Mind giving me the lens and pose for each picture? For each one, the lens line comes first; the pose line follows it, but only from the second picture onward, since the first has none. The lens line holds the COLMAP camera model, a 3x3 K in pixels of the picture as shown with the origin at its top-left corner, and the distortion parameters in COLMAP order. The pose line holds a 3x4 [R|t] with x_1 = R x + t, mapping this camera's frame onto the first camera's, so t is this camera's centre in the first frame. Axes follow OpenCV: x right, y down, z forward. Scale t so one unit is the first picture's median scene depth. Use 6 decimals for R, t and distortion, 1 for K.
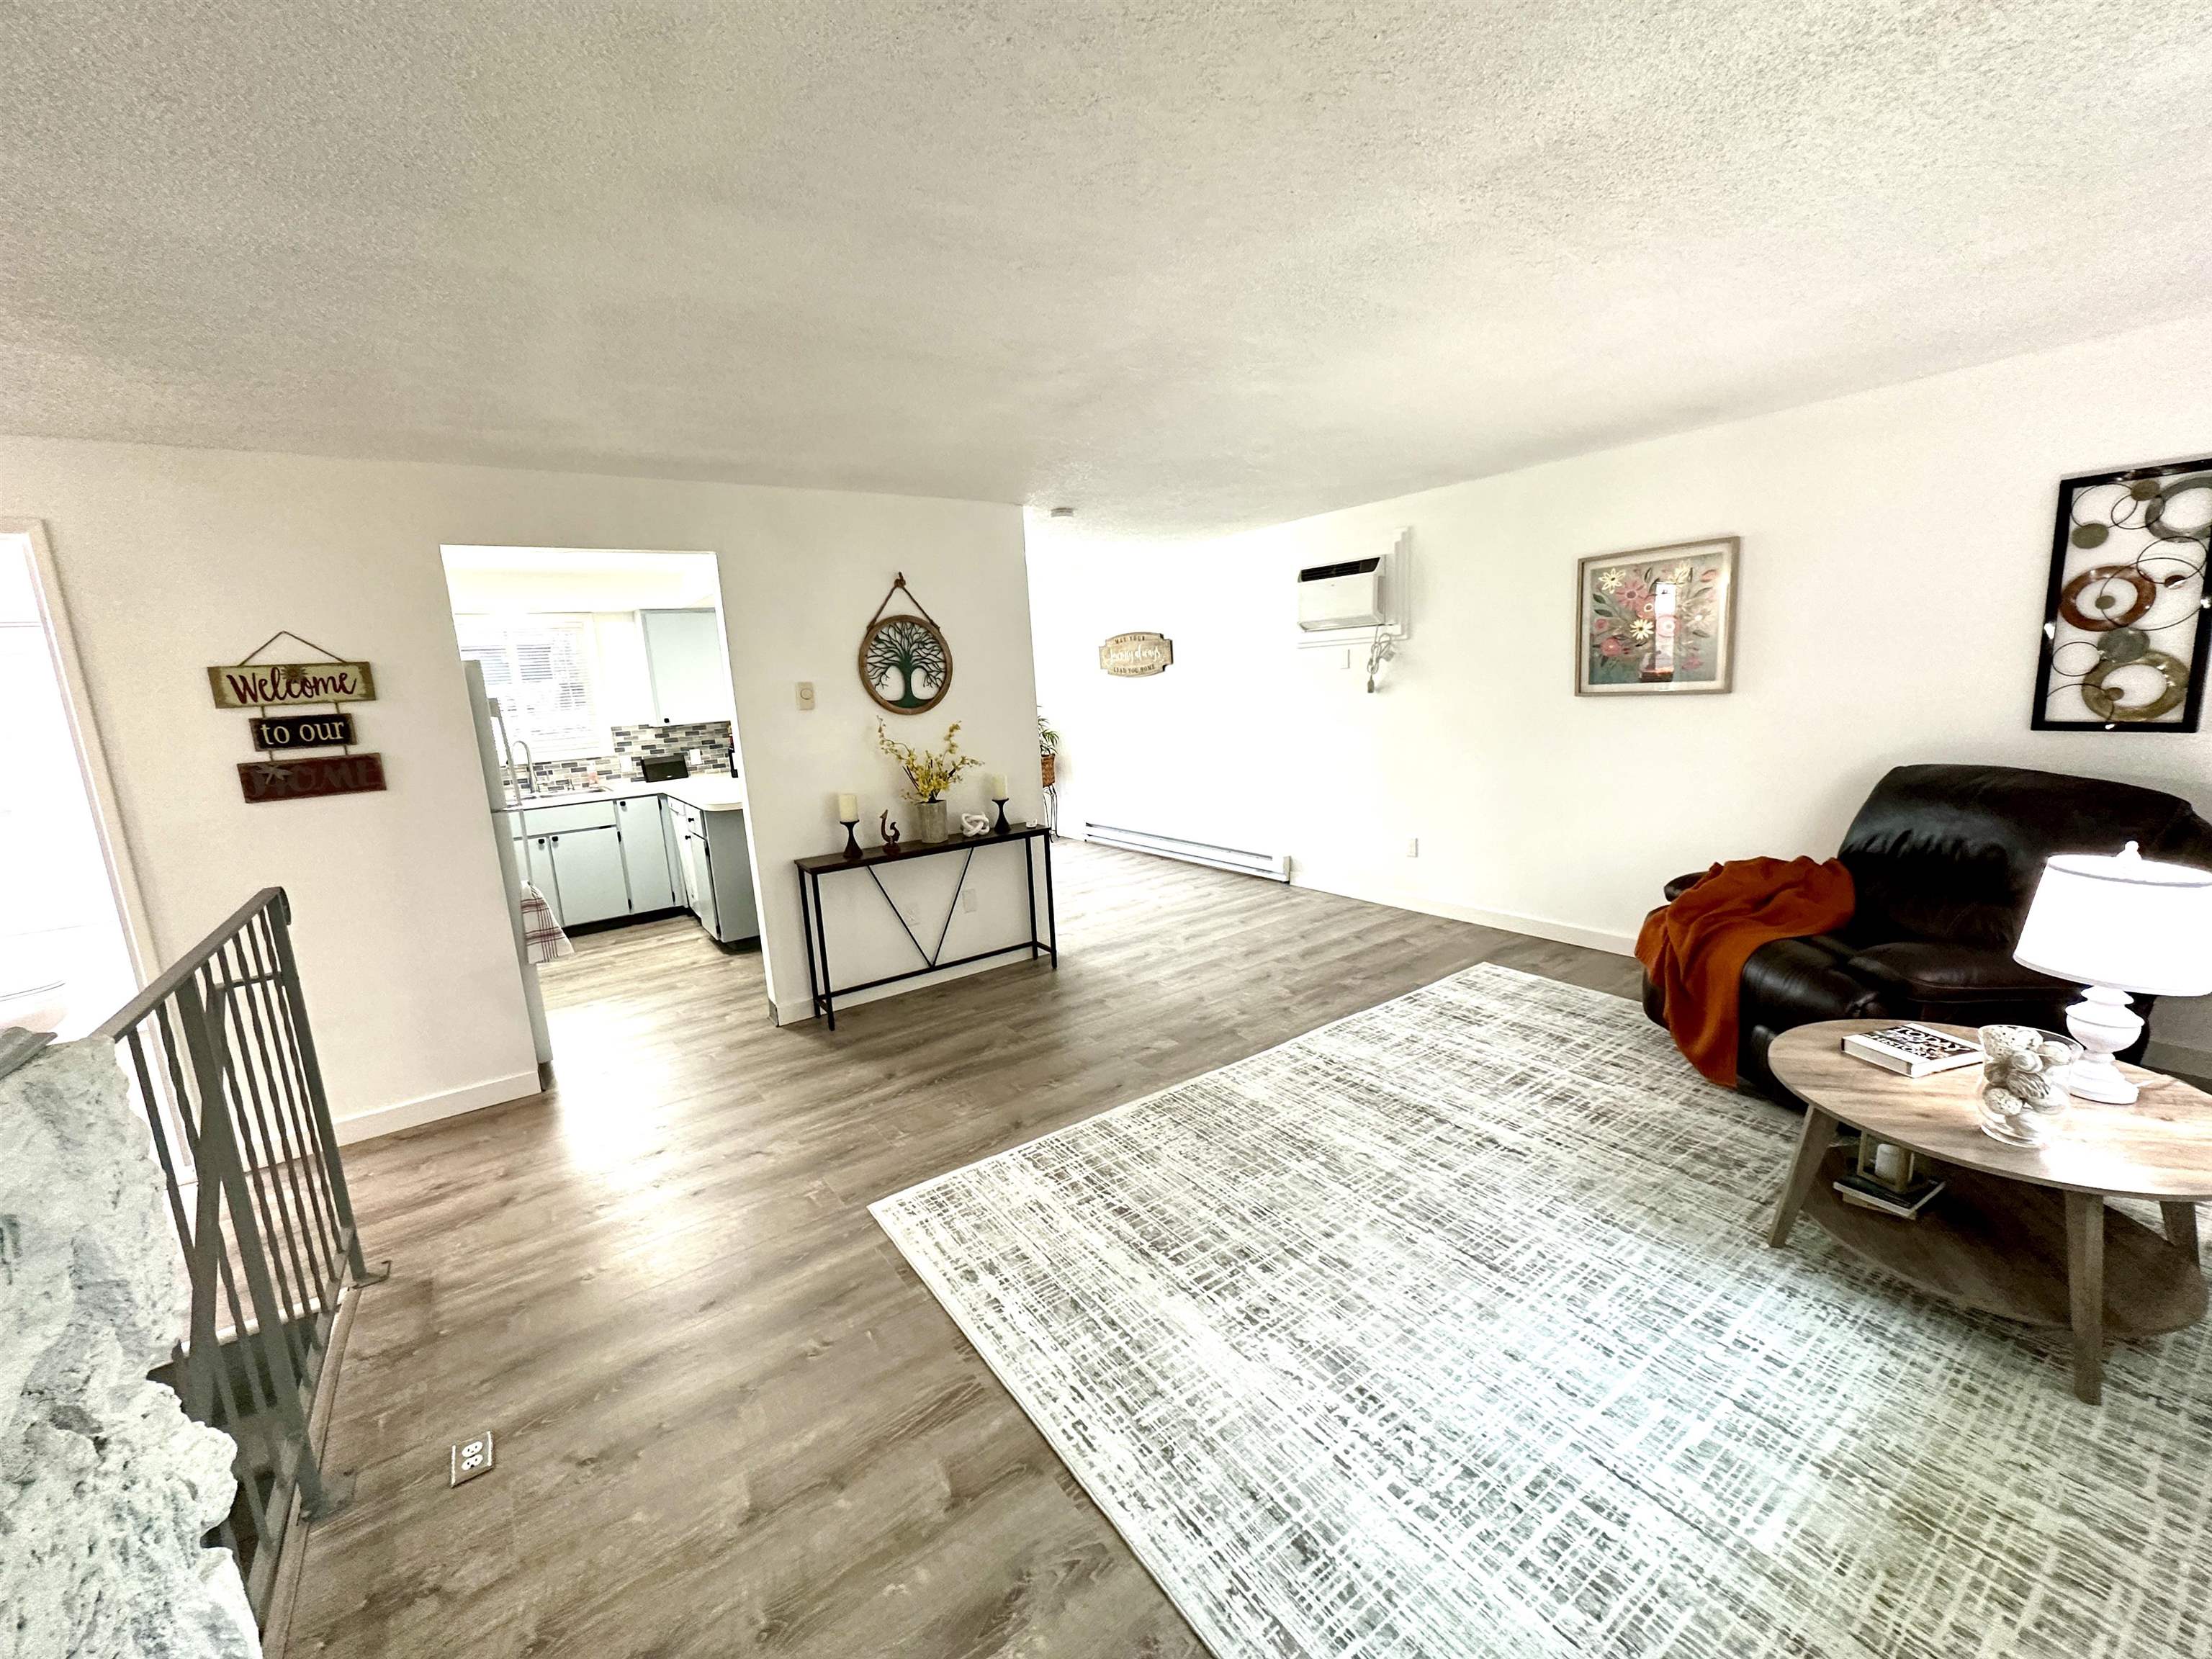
lens RADIAL K [[878.6, 0, 1105.8], [0, 878.6, 823.5], [0, 0, 1]] dist [-0.002517, 0.000684]
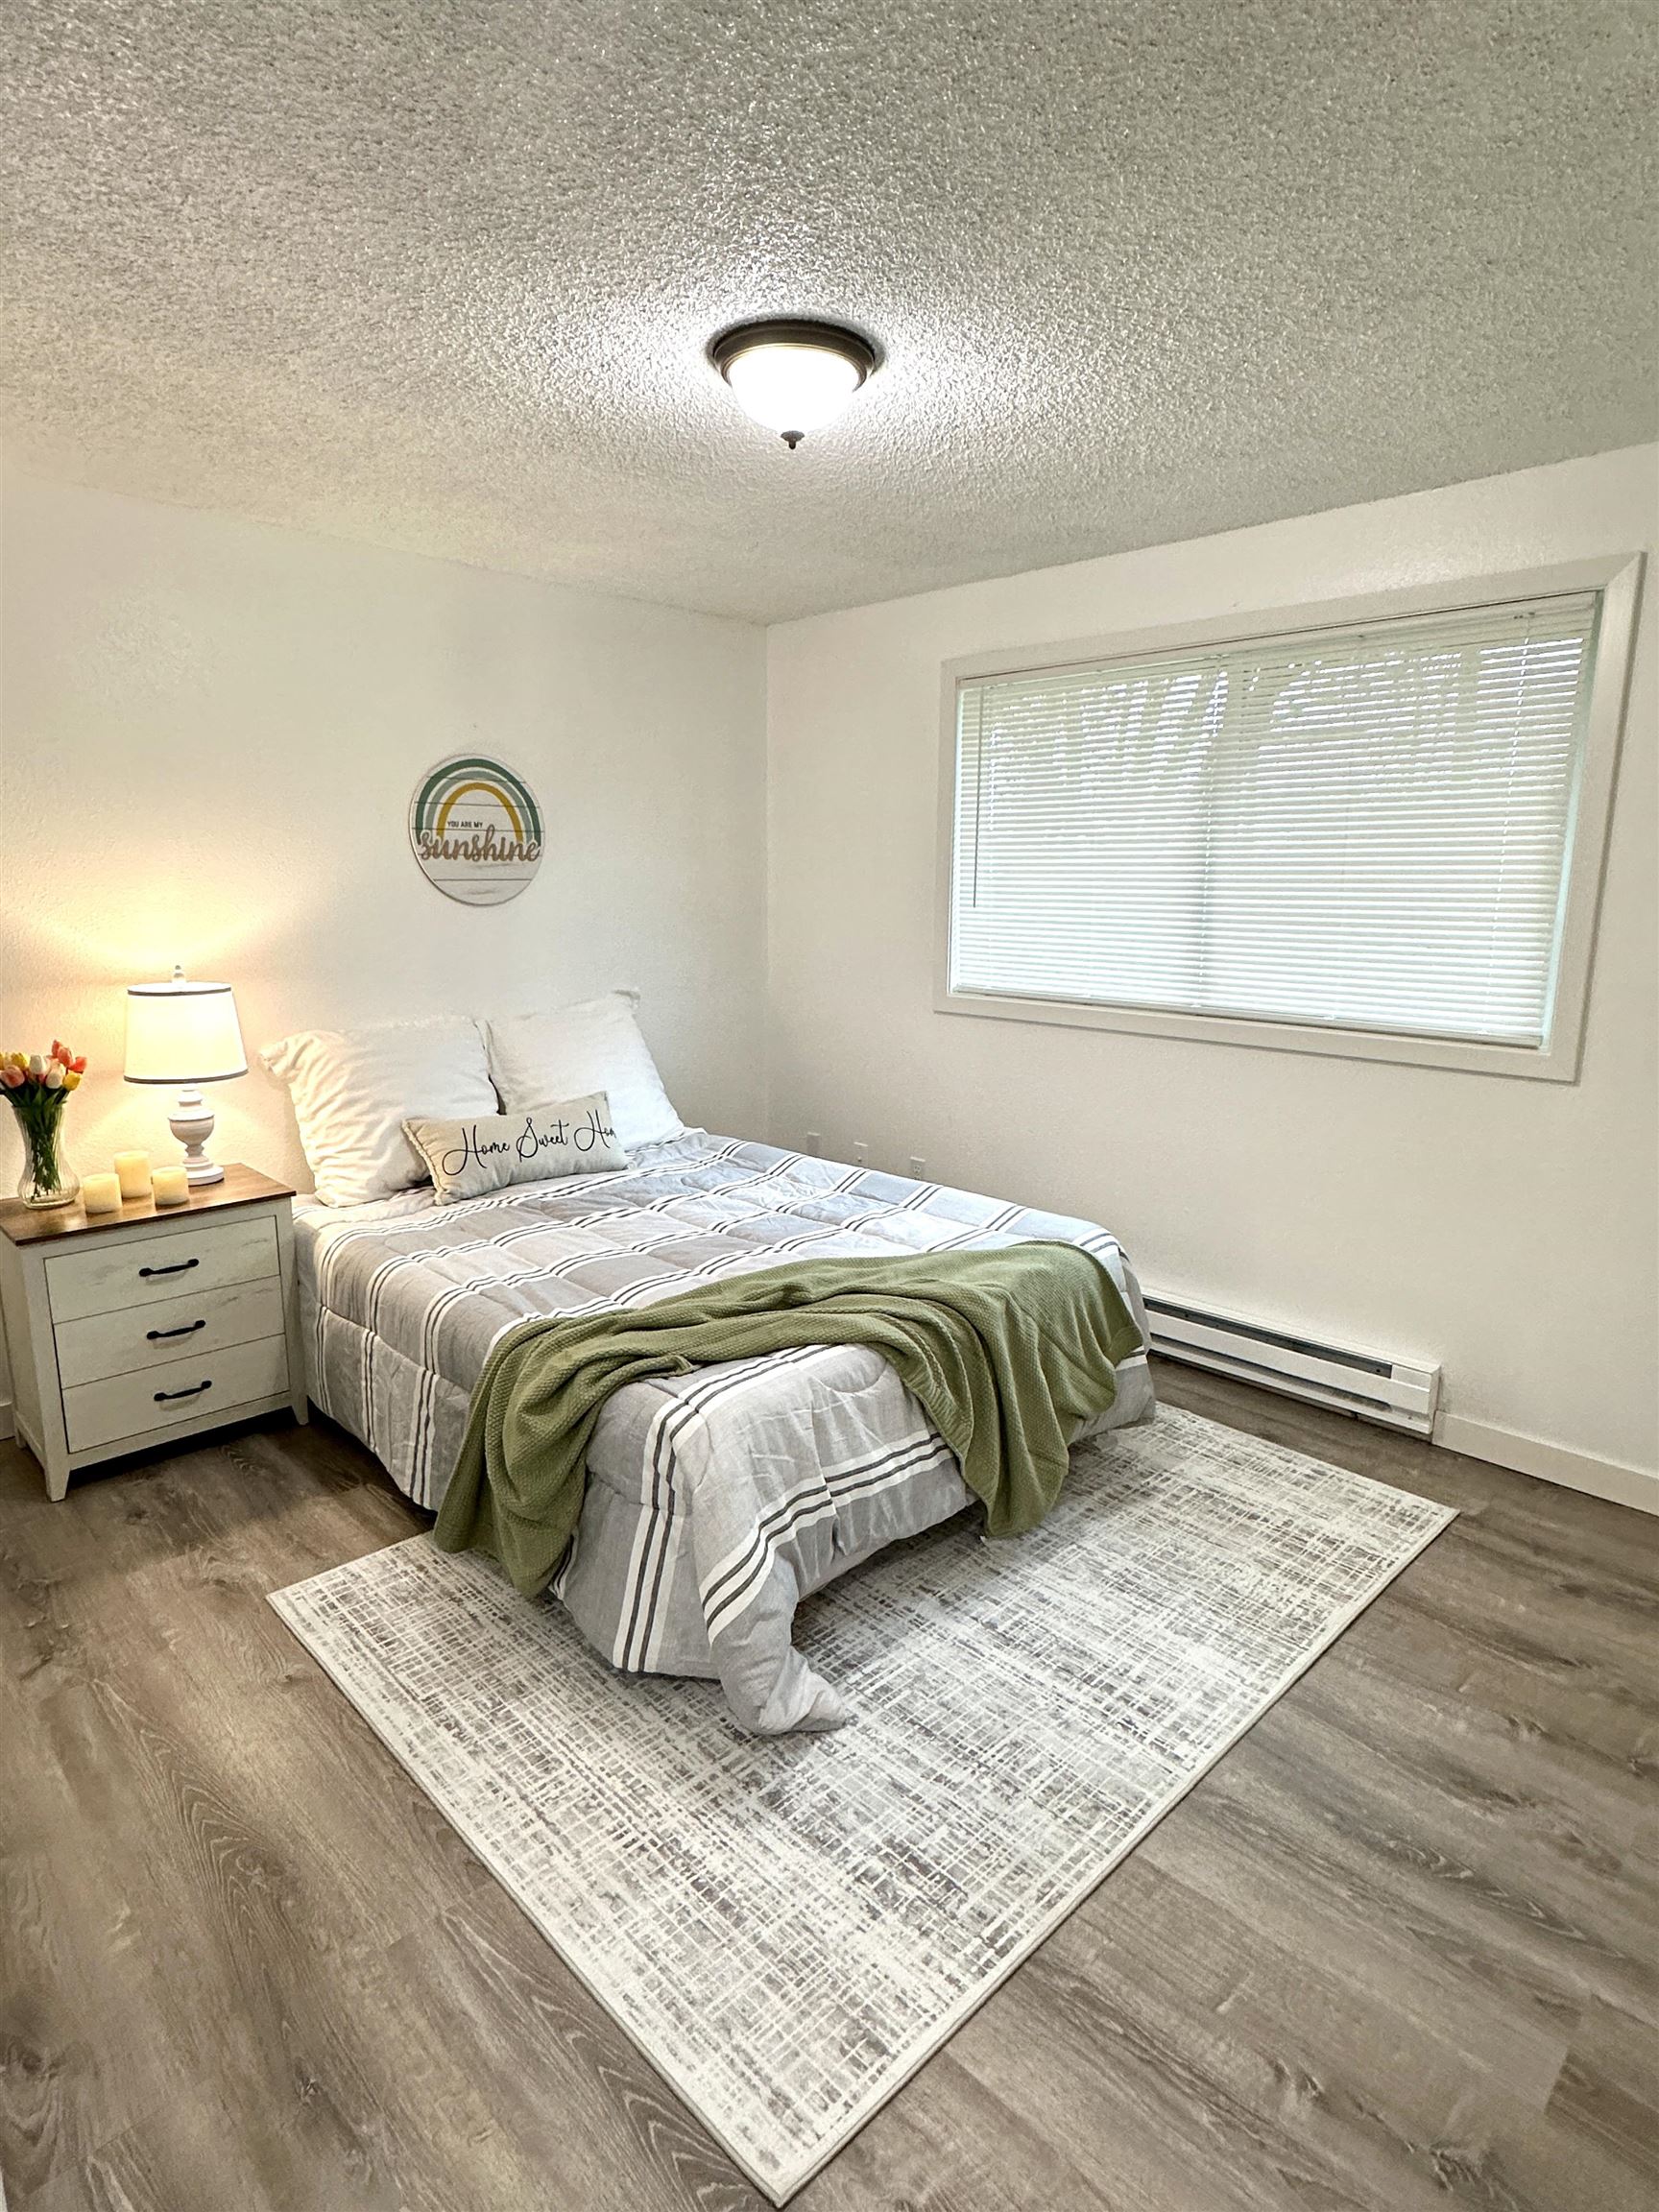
lens RADIAL K [[1184.2, 0, 833.6], [0, 1184.2, 1103.9], [0, 0, 1]] dist [0.000202, 0.000321]
pose [[-0.990284, 0.064337, -0.123283, 0.630118], [0.014128, 0.928498, 0.371068, -0.596683], [0.138342, 0.365721, -0.920386, 1.825706]]
